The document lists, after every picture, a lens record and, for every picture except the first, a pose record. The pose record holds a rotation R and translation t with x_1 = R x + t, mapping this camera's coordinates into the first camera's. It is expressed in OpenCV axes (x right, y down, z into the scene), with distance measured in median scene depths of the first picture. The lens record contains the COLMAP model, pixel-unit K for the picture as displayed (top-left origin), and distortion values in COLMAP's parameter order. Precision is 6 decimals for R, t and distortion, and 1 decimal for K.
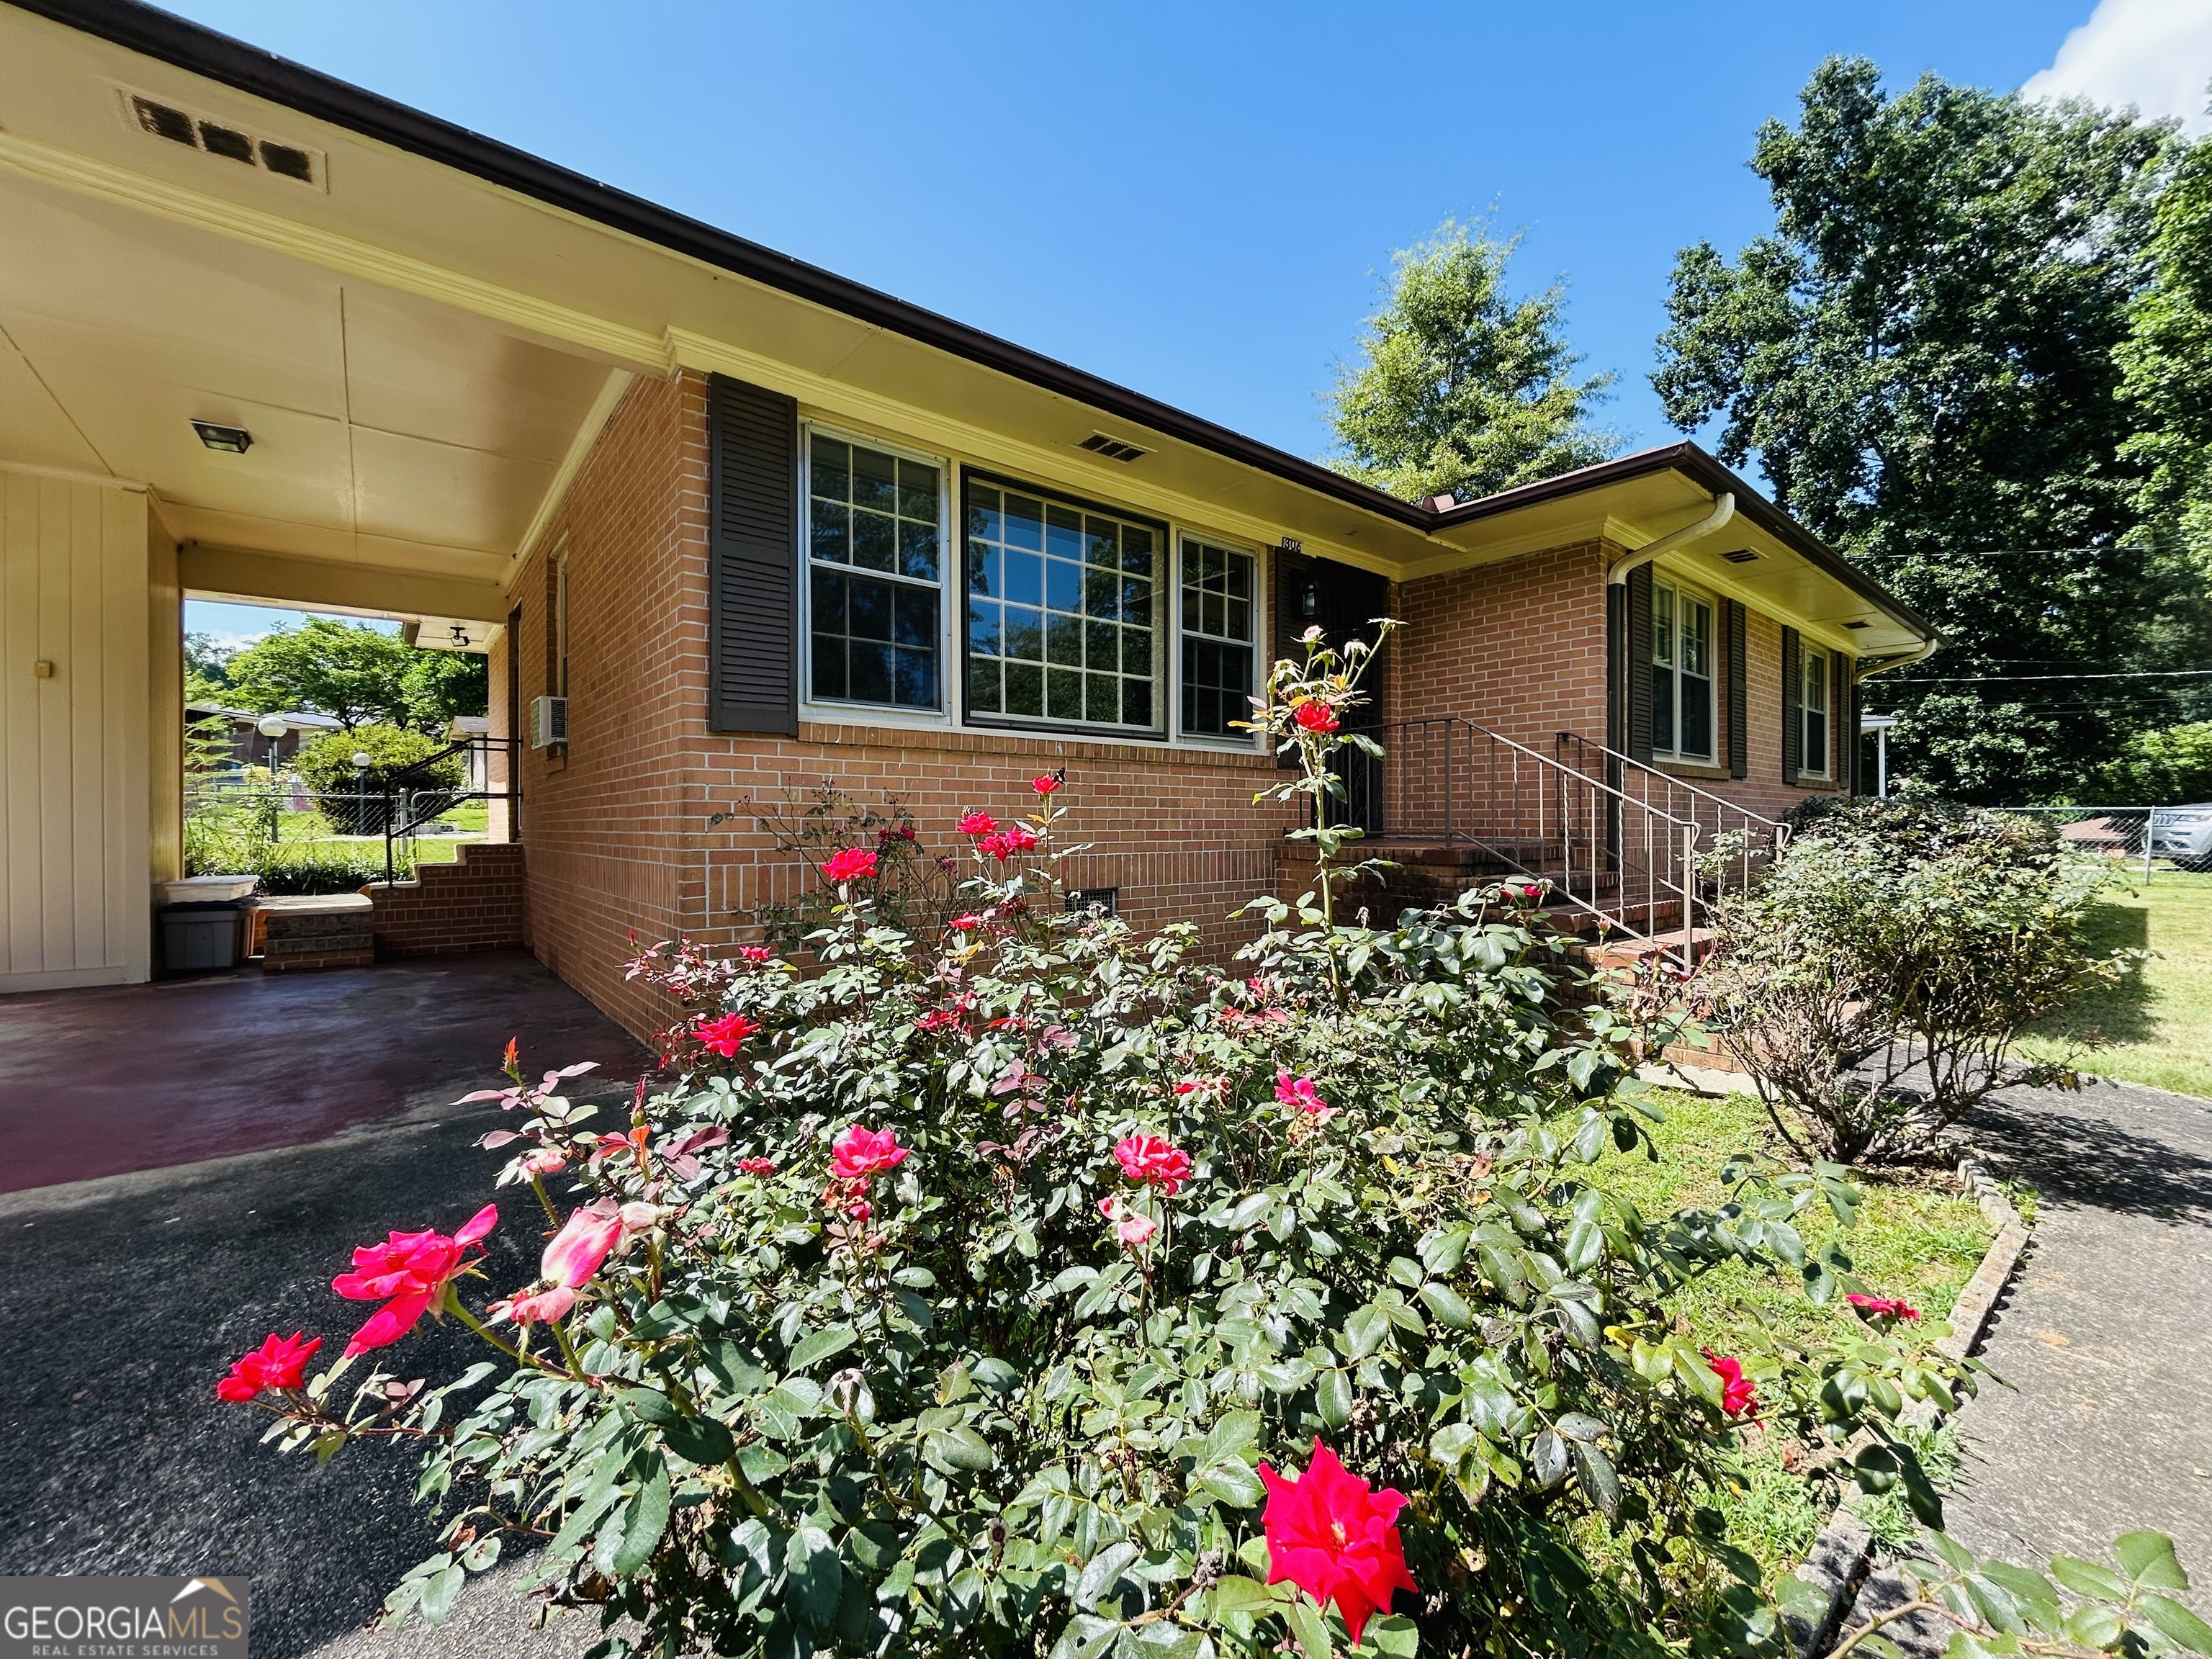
lens RADIAL K [[900.5, 0, 1104.9], [0, 900.5, 820.5], [0, 0, 1]] dist [0.000704, 0.000396]
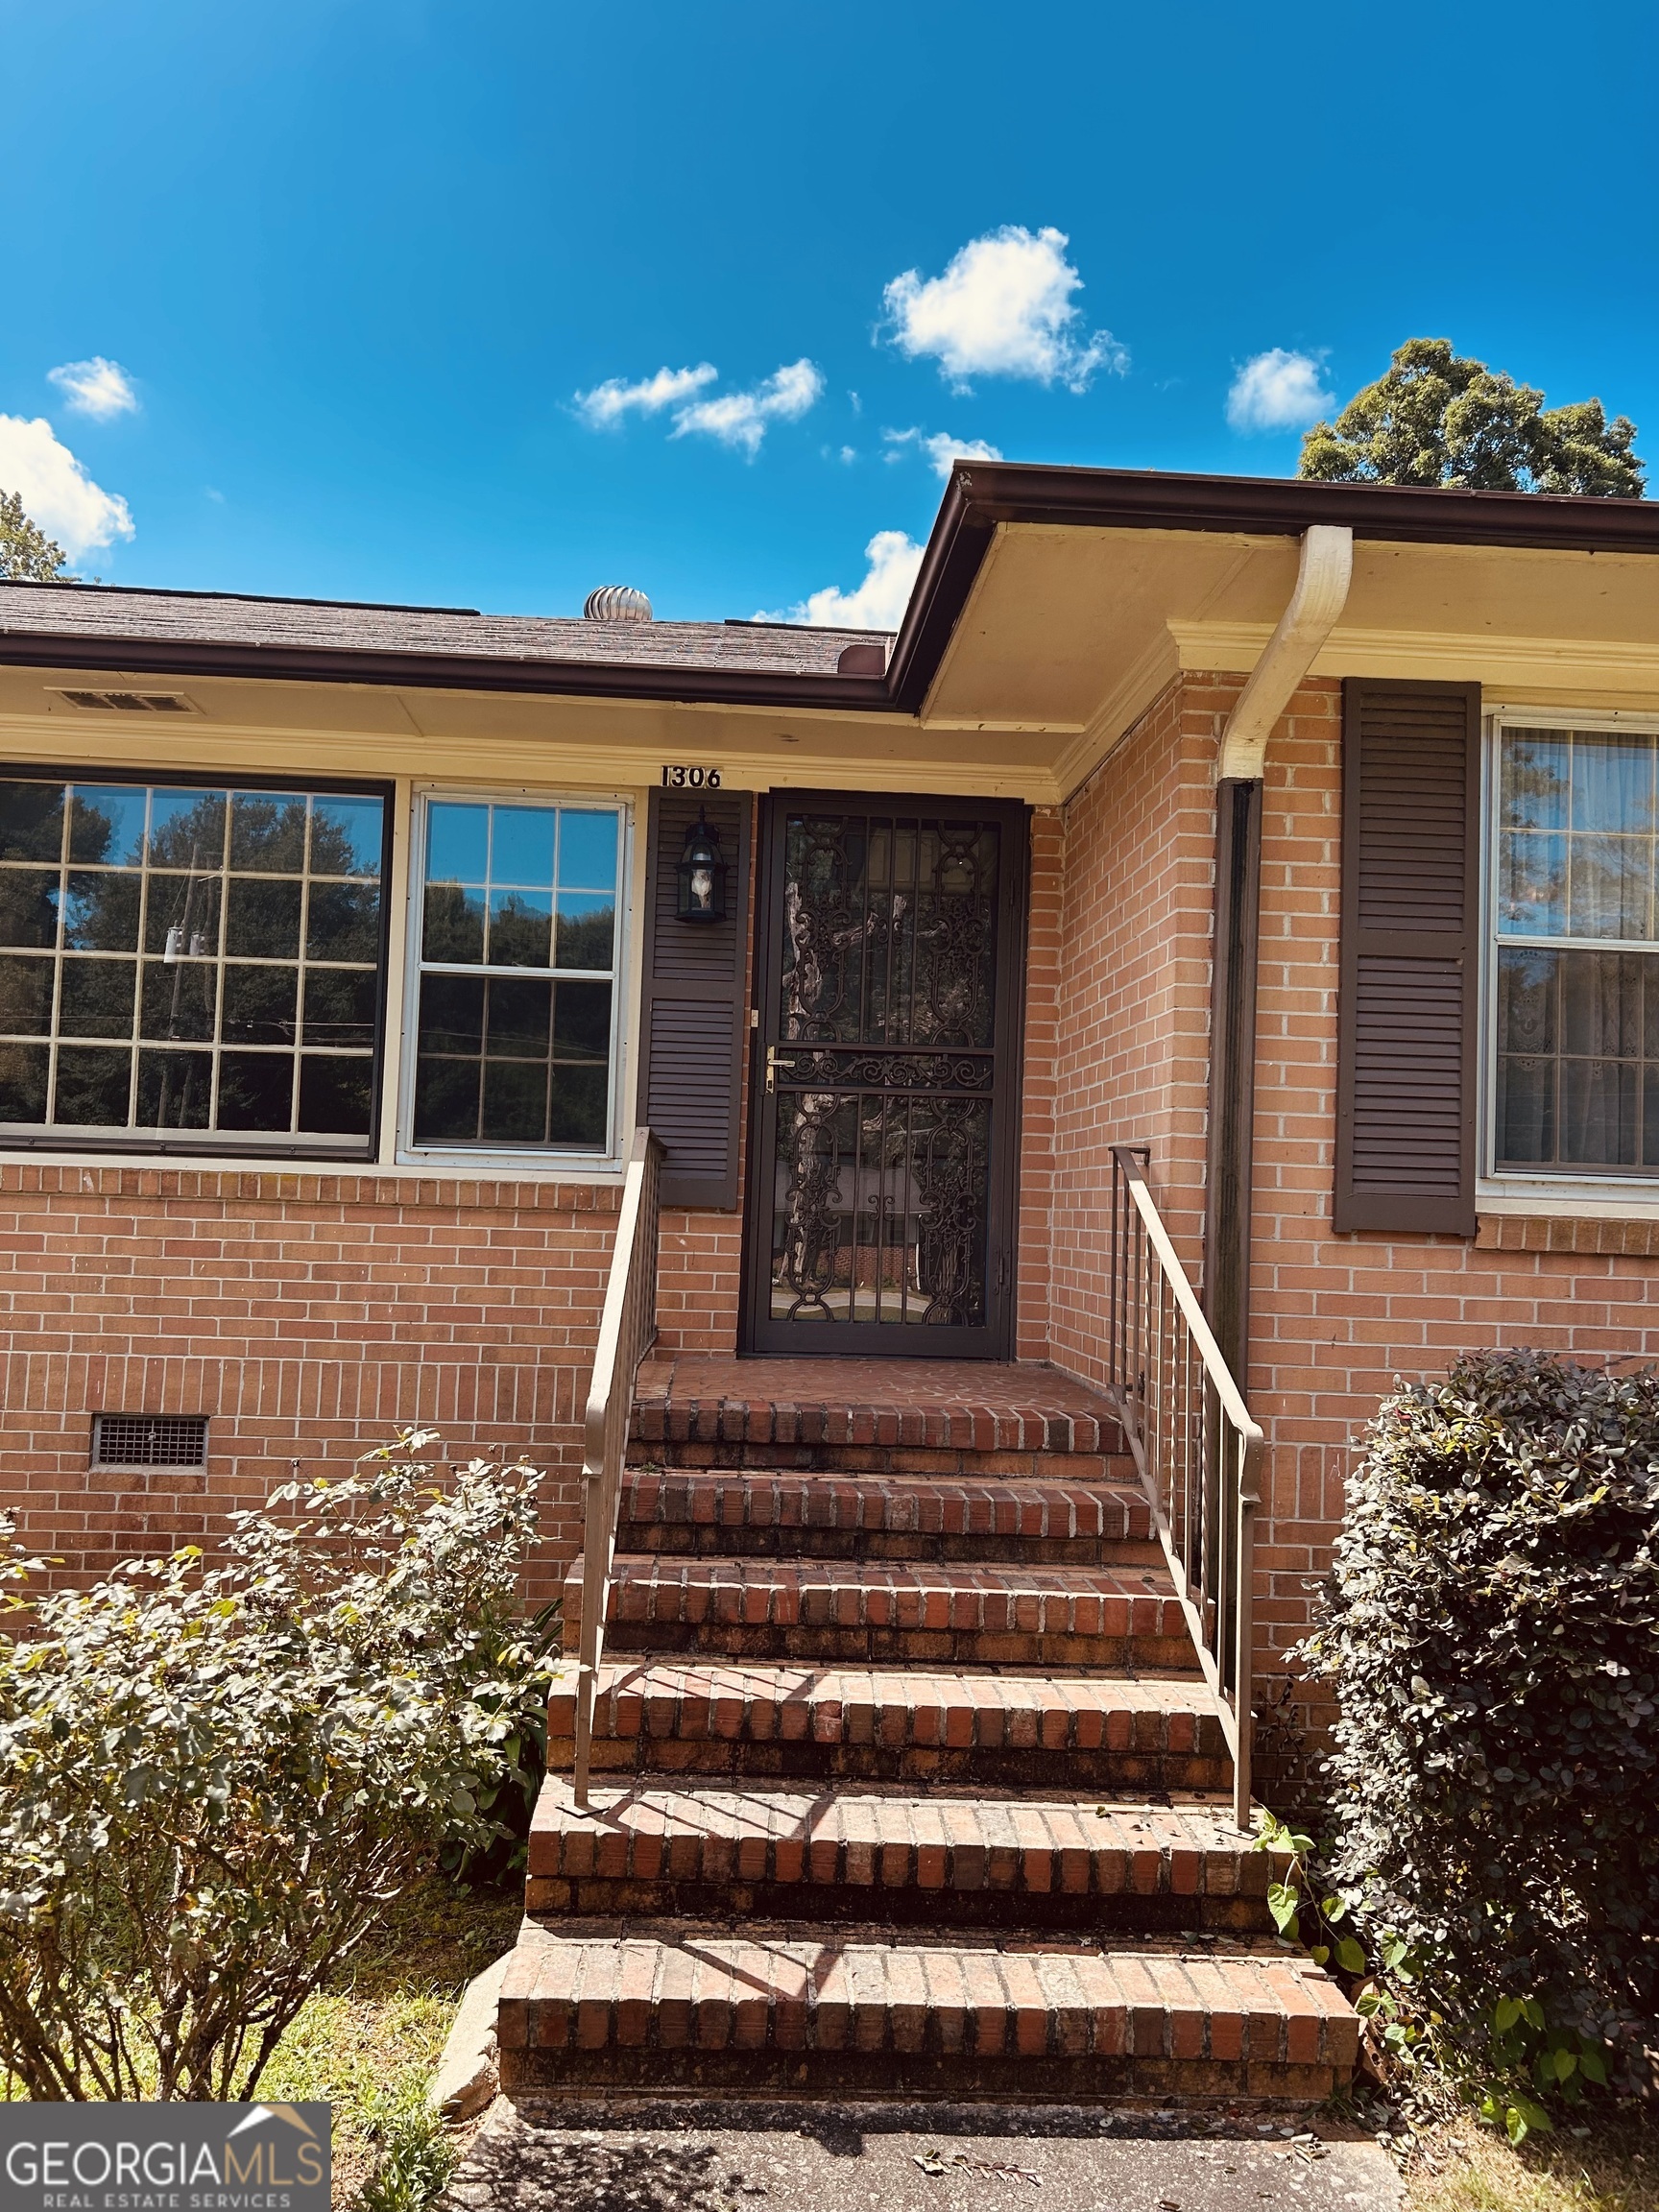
lens RADIAL K [[1597.0, 0, 818.5], [0, 1597.0, 1095.3], [0, 0, 1]] dist [0.024908, -0.014241]
pose [[0.807794, -0.005026, -0.589443, 0.881170], [-0.031931, 0.998122, -0.052270, -0.085442], [0.588599, 0.061045, 0.806117, 0.346241]]
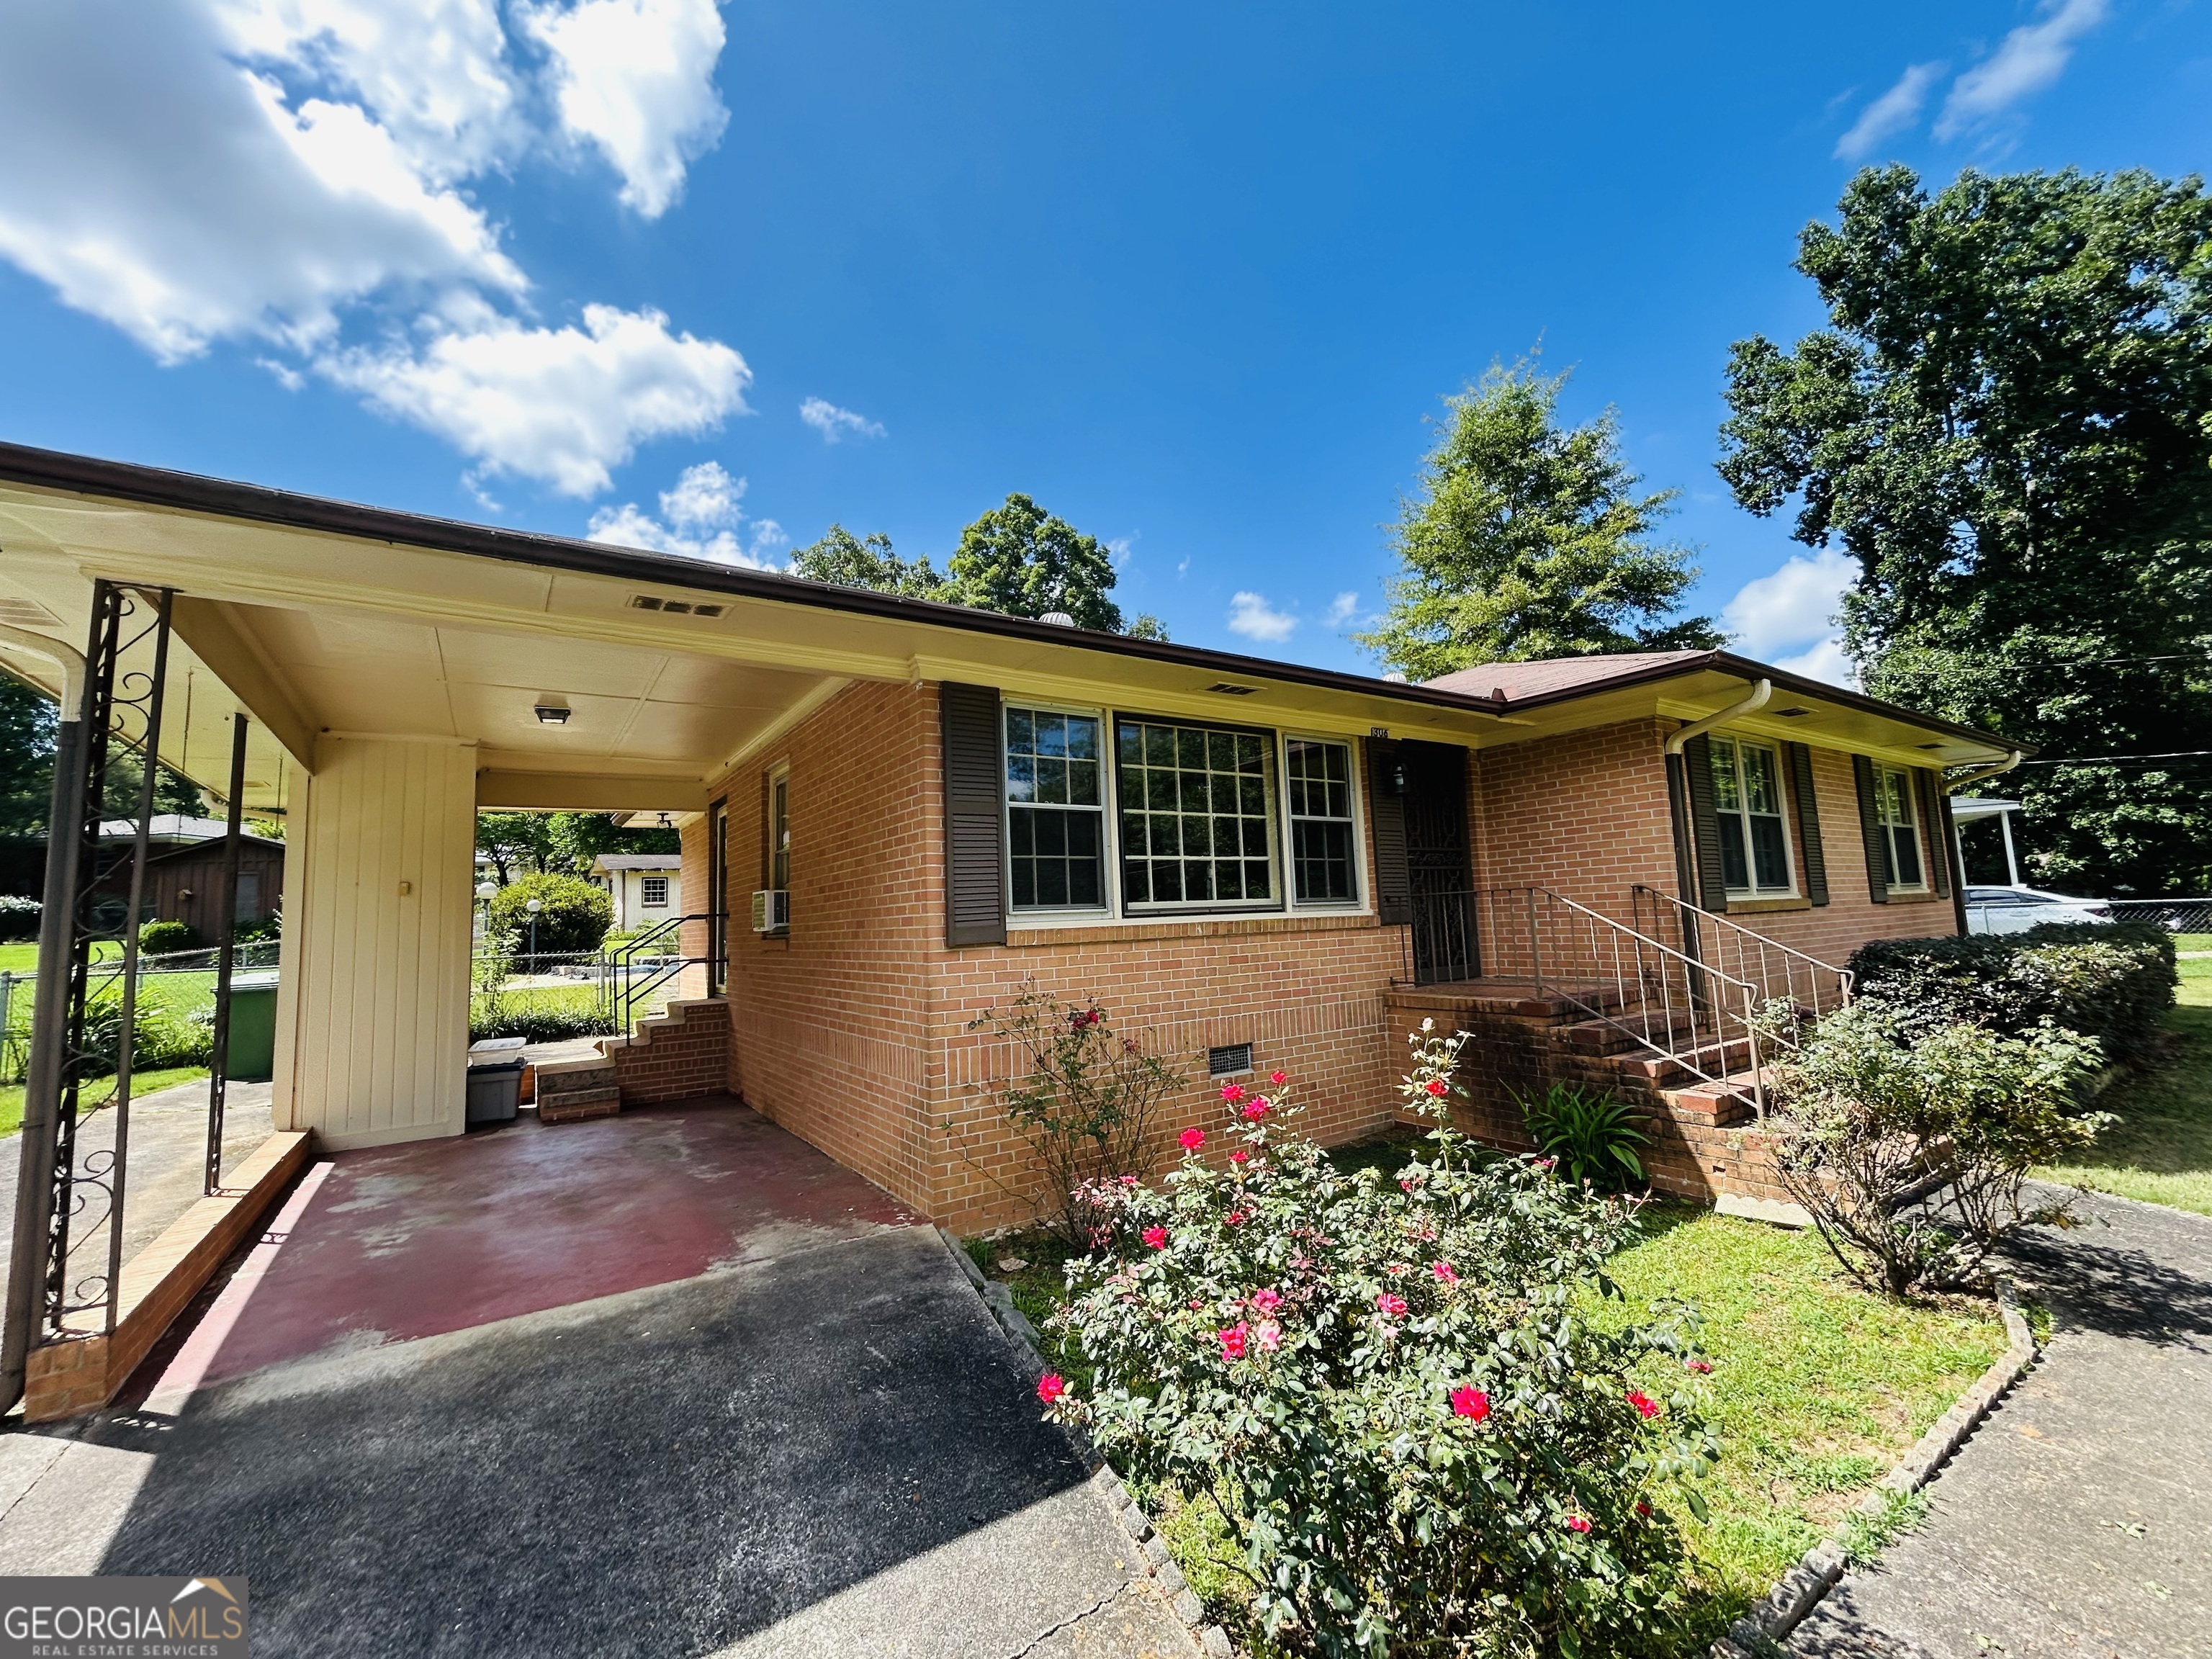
lens RADIAL K [[900.5, 0, 1106.3], [0, 900.5, 823.9], [0, 0, 1]] dist [0.000704, 0.000396]
pose [[0.994882, -0.047326, -0.089277, -0.052131], [0.037633, 0.993515, -0.107289, -0.083787], [0.093776, 0.103380, 0.990211, -0.199965]]
